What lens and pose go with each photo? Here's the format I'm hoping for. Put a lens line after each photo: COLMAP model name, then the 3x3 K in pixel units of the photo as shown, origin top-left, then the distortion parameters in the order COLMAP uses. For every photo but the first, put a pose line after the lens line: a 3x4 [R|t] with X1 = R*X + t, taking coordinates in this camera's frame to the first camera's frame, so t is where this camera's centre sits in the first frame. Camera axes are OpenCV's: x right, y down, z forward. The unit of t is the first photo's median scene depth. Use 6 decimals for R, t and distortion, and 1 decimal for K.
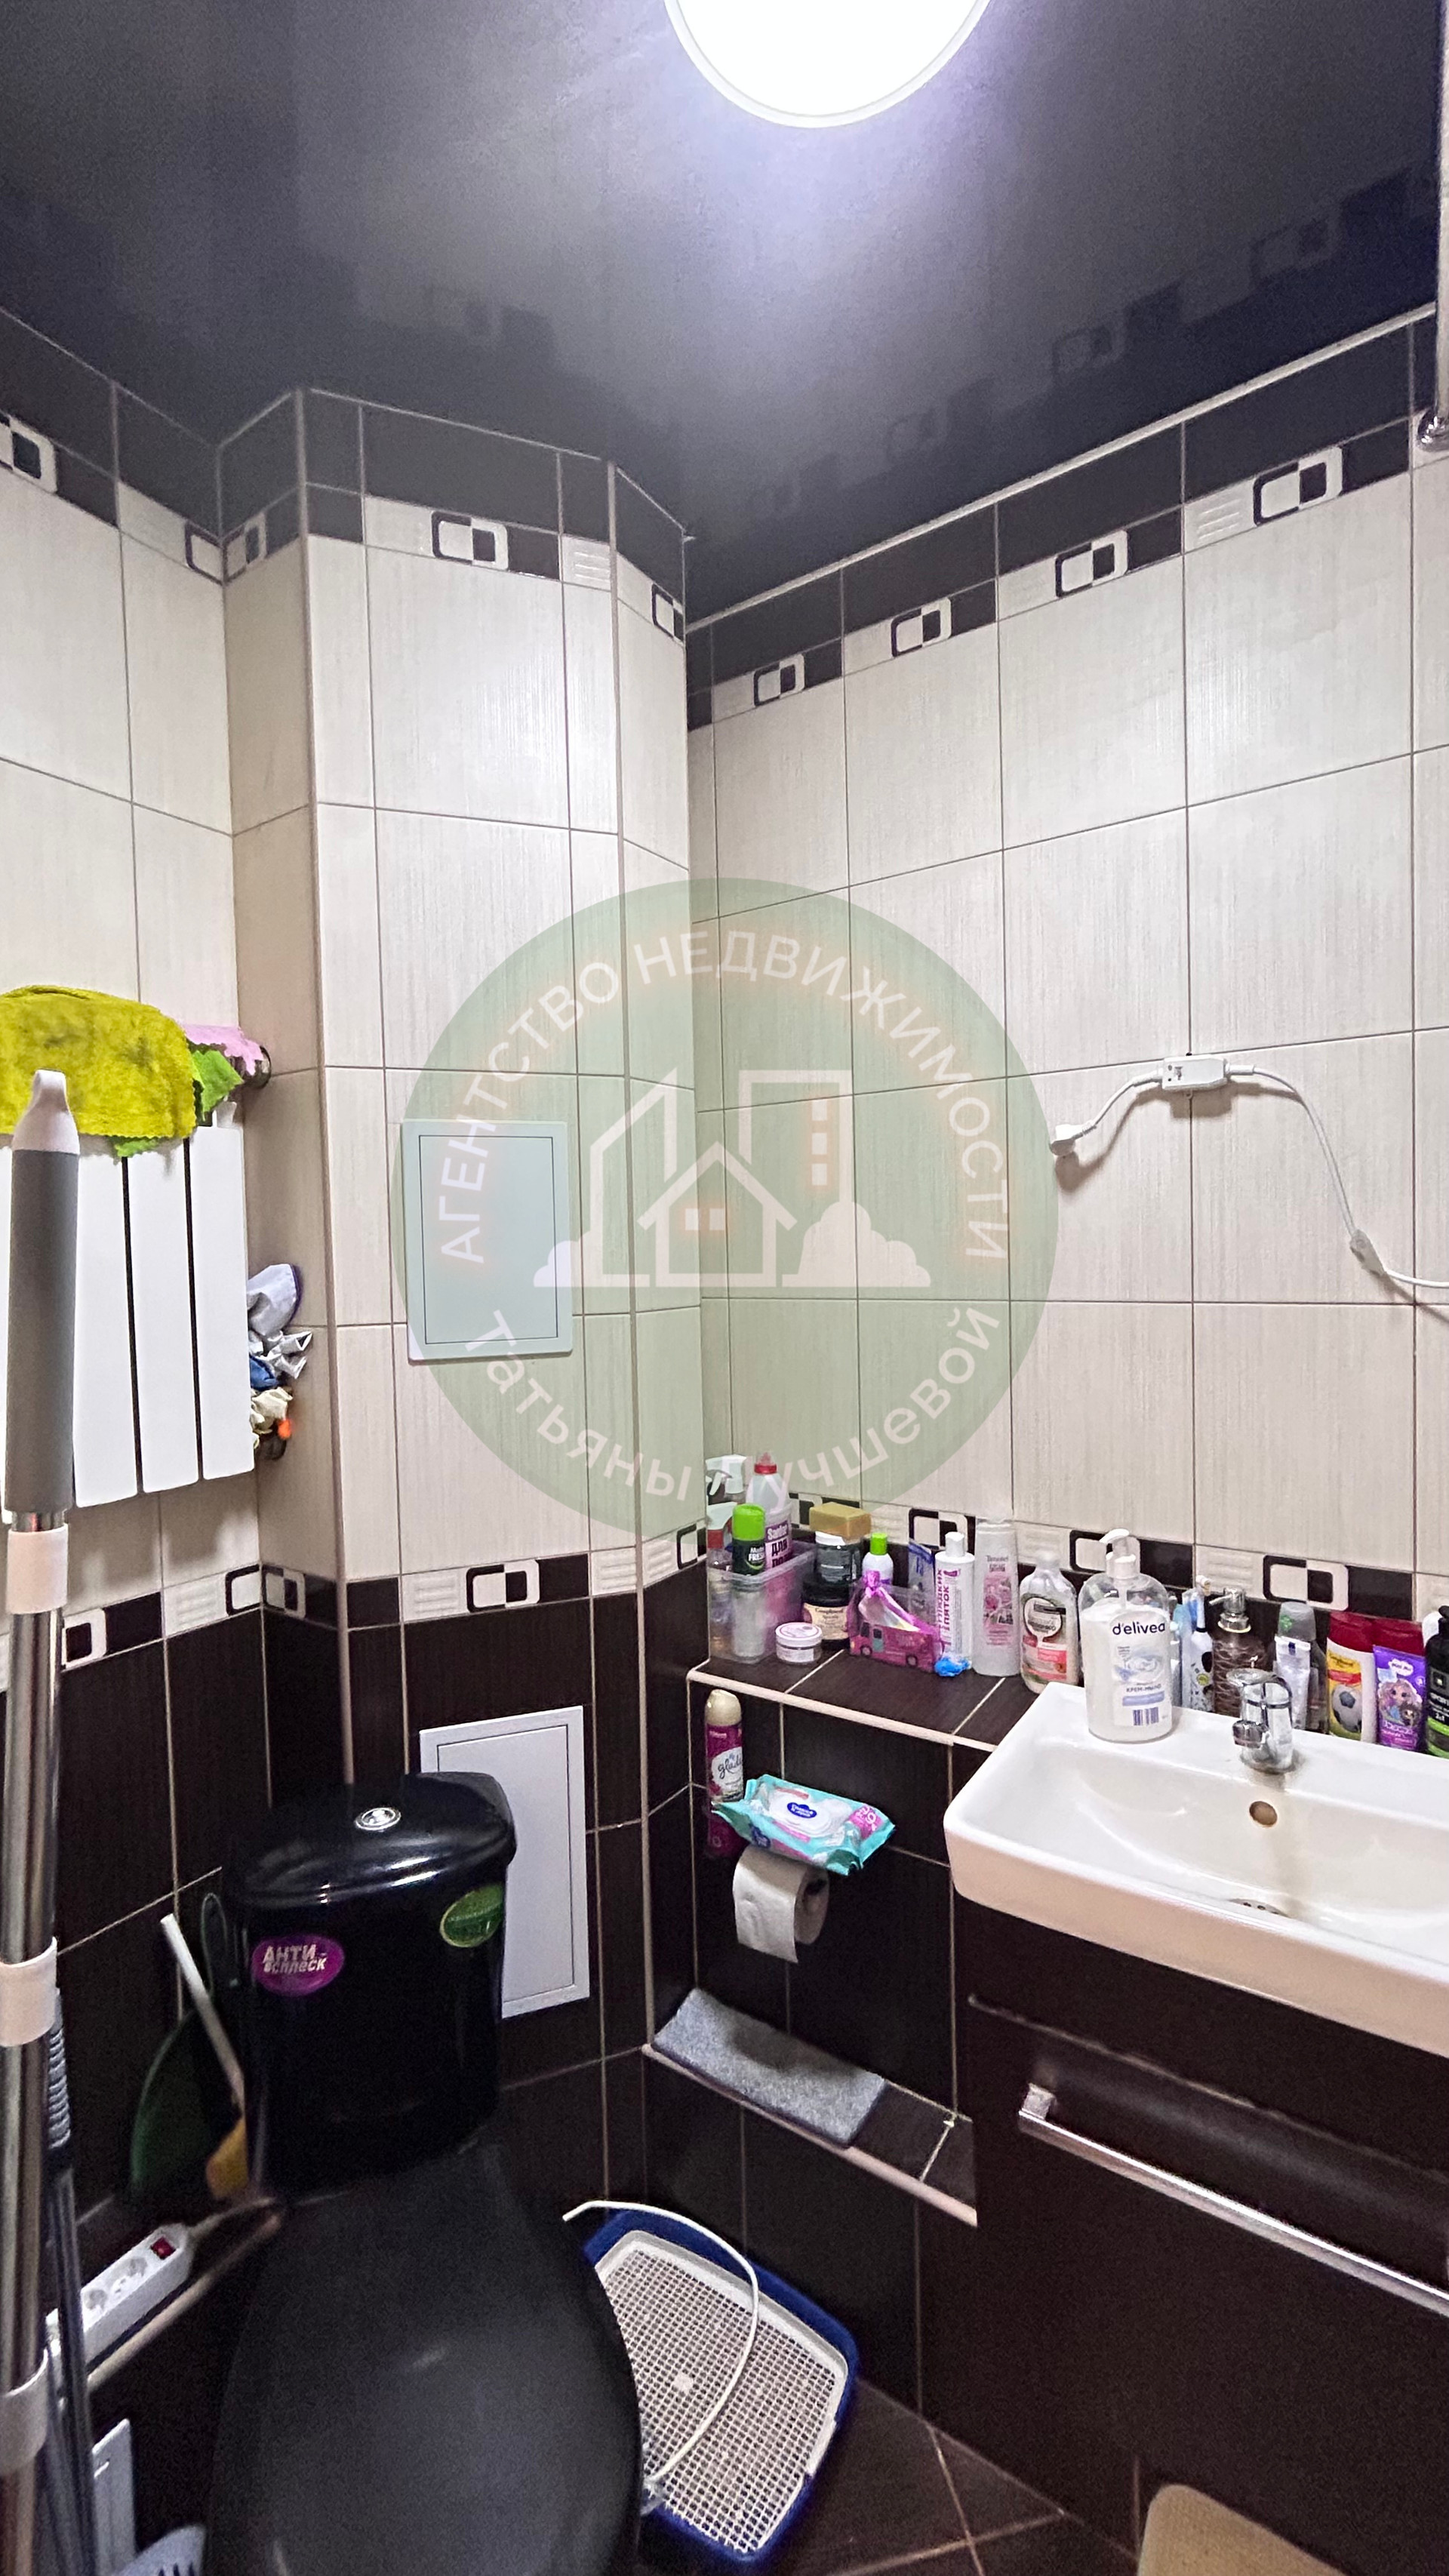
lens RADIAL K [[1049.2, 0, 729.4], [0, 1049.2, 1284.4], [0, 0, 1]] dist [-0.012731, 0.012045]
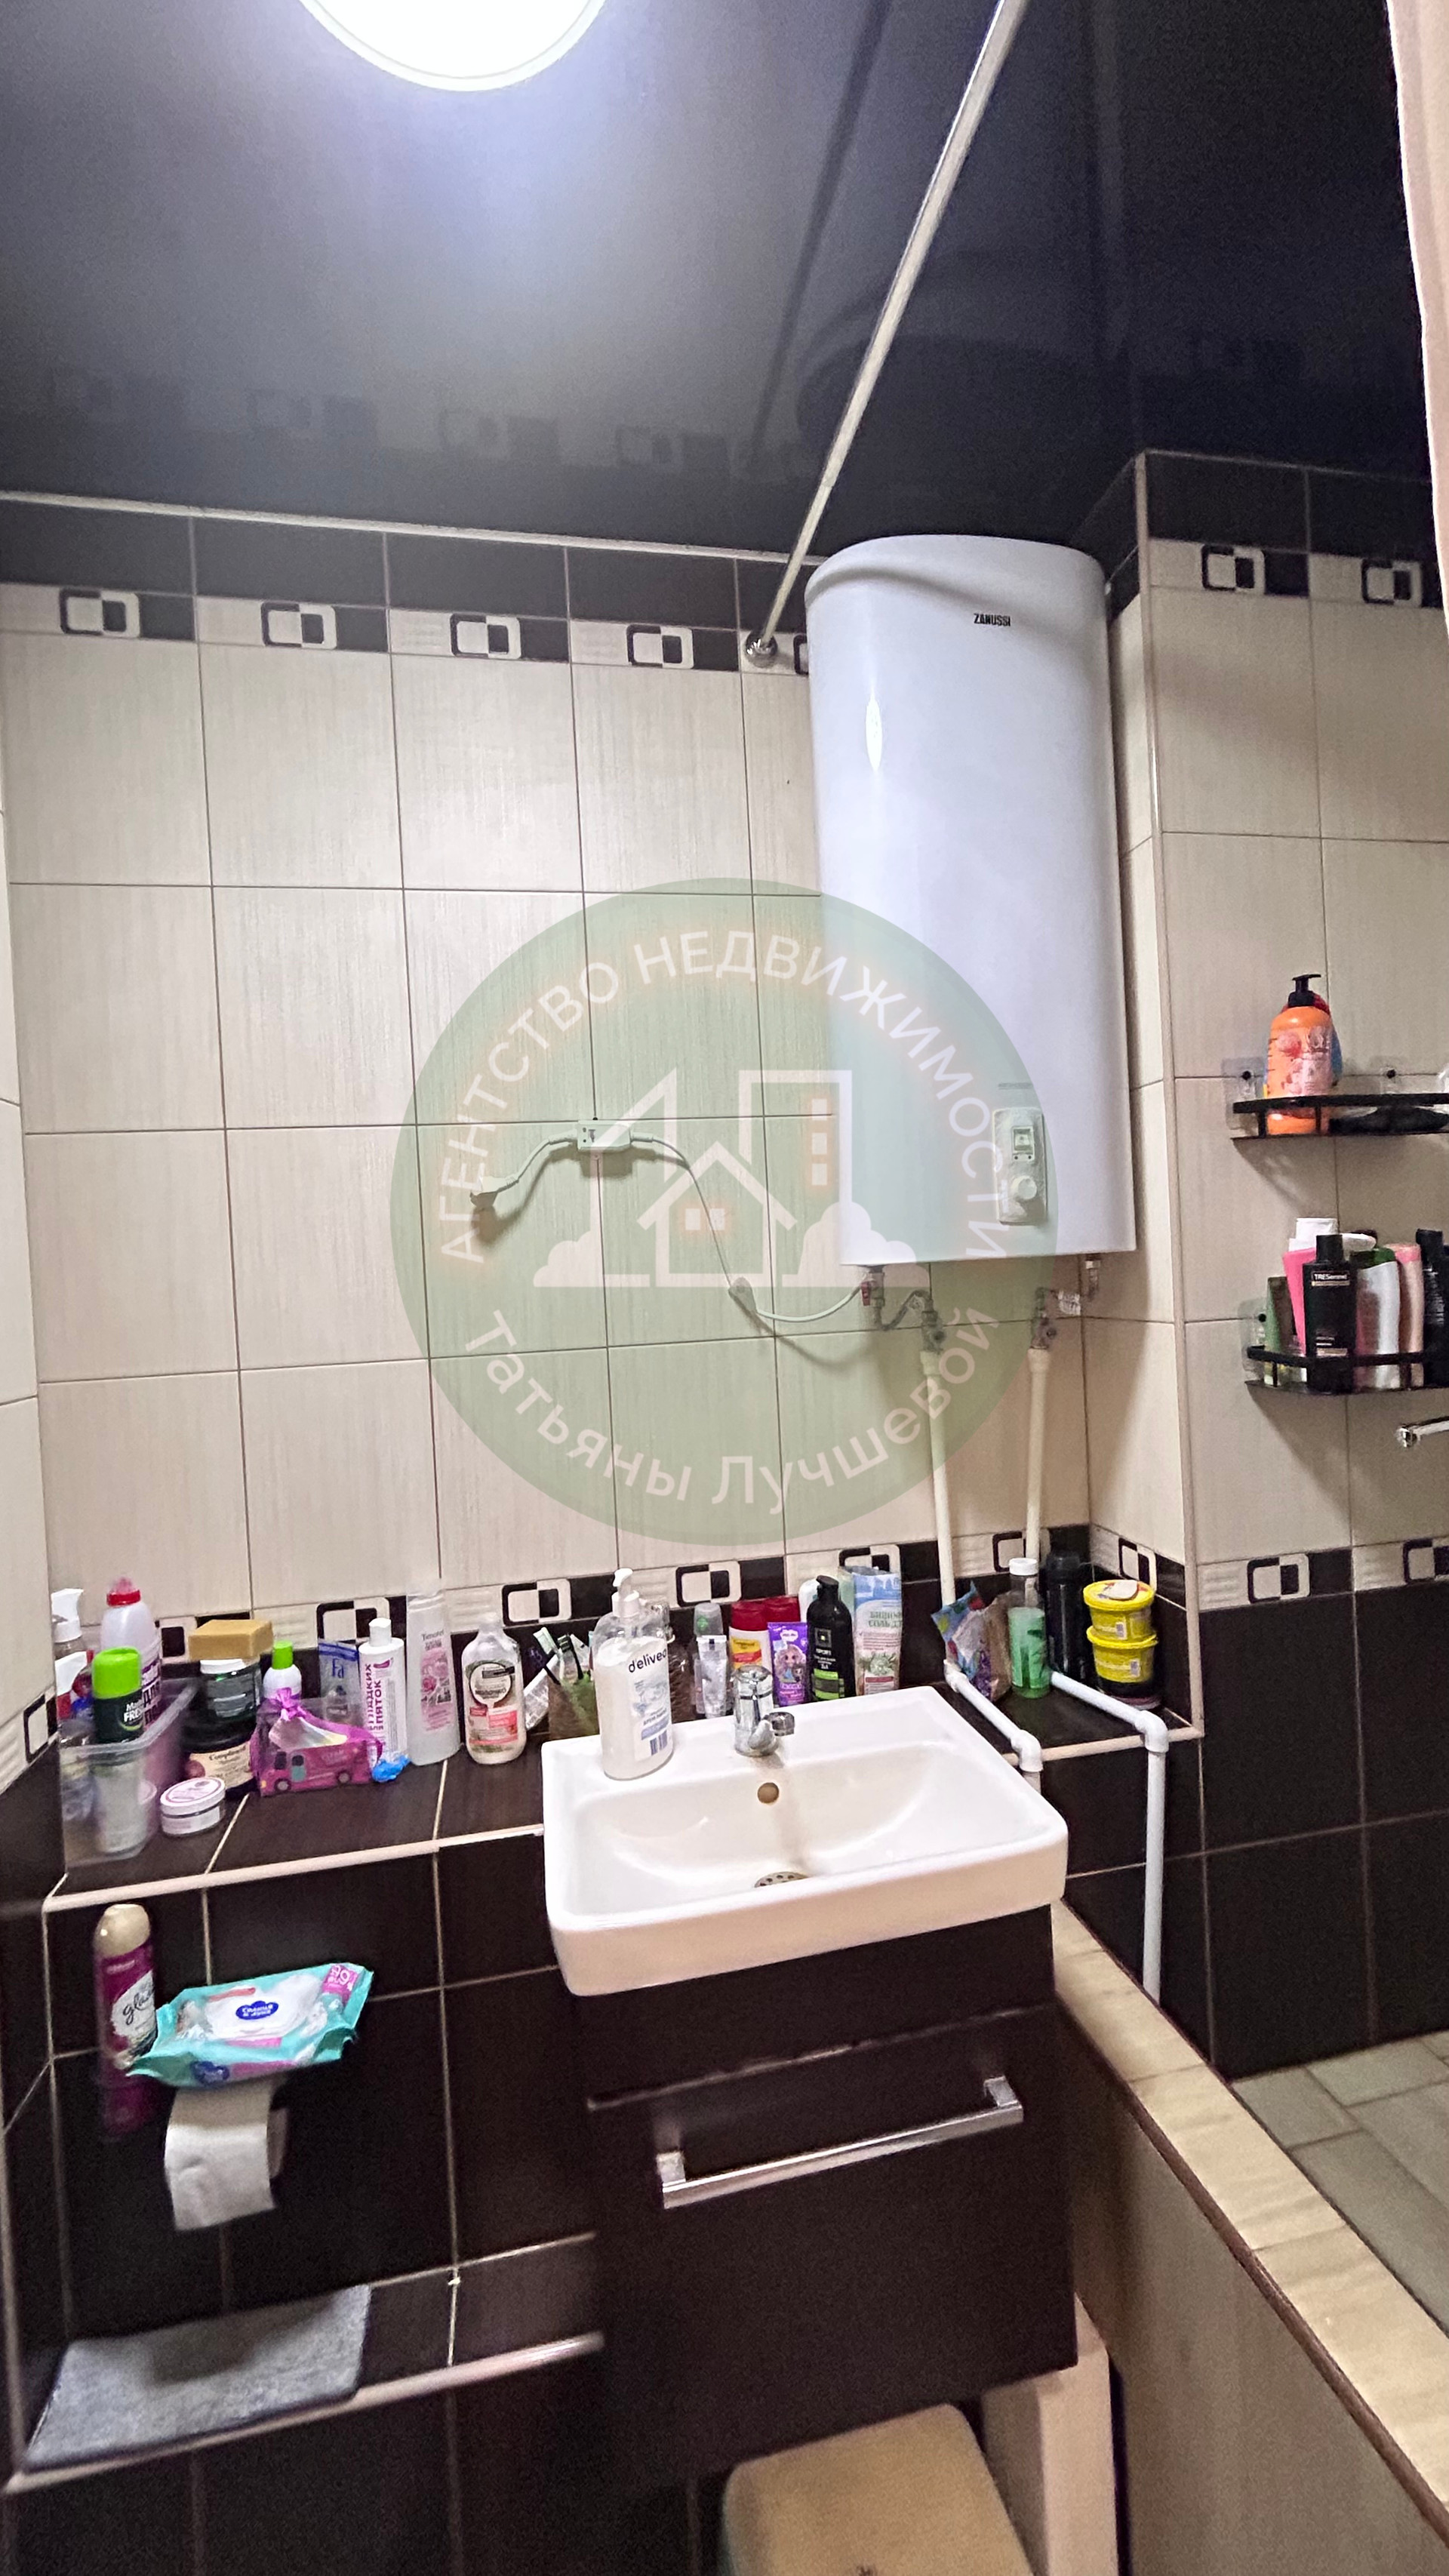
lens RADIAL K [[1034.6, 0, 725.4], [0, 1034.6, 1292.6], [0, 0, 1]] dist [0.000912, 0.000310]
pose [[0.716736, -0.026497, 0.696841, -0.202982], [0.062156, 0.997728, -0.025992, -0.003671], [-0.694569, 0.061942, 0.716755, 0.140770]]
